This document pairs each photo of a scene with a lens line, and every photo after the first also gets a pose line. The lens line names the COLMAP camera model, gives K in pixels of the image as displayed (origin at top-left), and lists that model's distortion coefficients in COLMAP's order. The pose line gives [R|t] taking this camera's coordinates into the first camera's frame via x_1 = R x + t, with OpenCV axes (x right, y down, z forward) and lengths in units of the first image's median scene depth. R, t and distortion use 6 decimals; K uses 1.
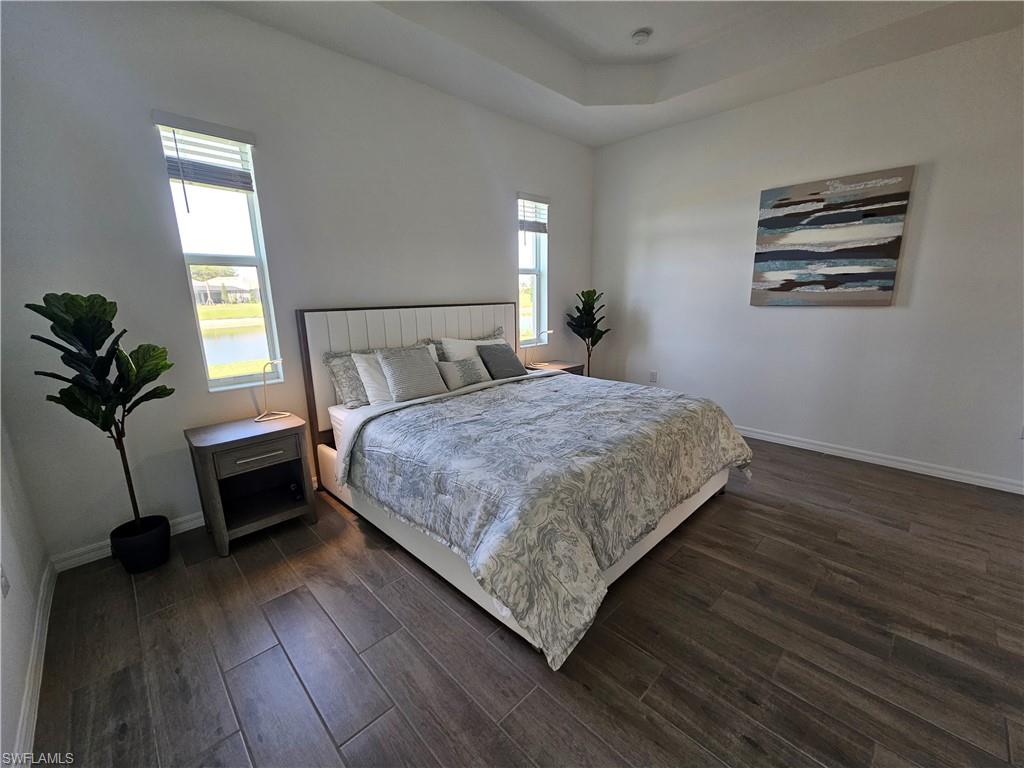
lens RADIAL K [[420.2, 0, 517.8], [0, 420.2, 388.6], [0, 0, 1]] dist [0.002753, 0.000577]
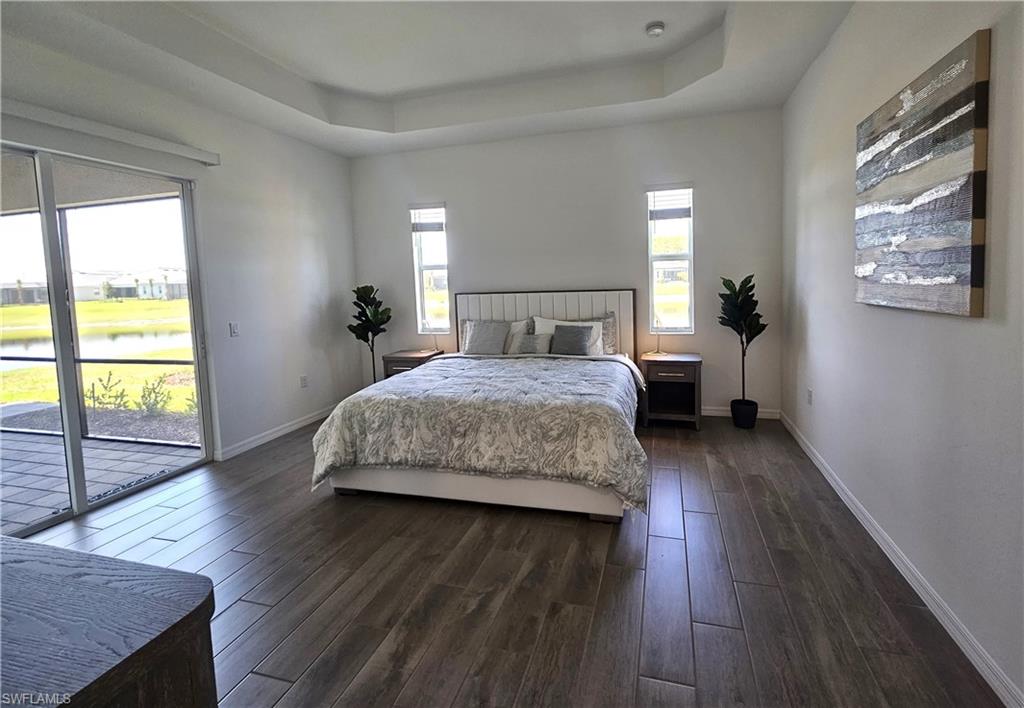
lens RADIAL K [[411.5, 0, 512.3], [0, 411.5, 303.1], [0, 0, 1]] dist [0.001351, 0.000178]
pose [[0.505786, 0.045797, -0.861443, 1.061062], [-0.166218, 0.985051, -0.045225, -0.111500], [0.846494, 0.166062, 0.505837, 0.352372]]
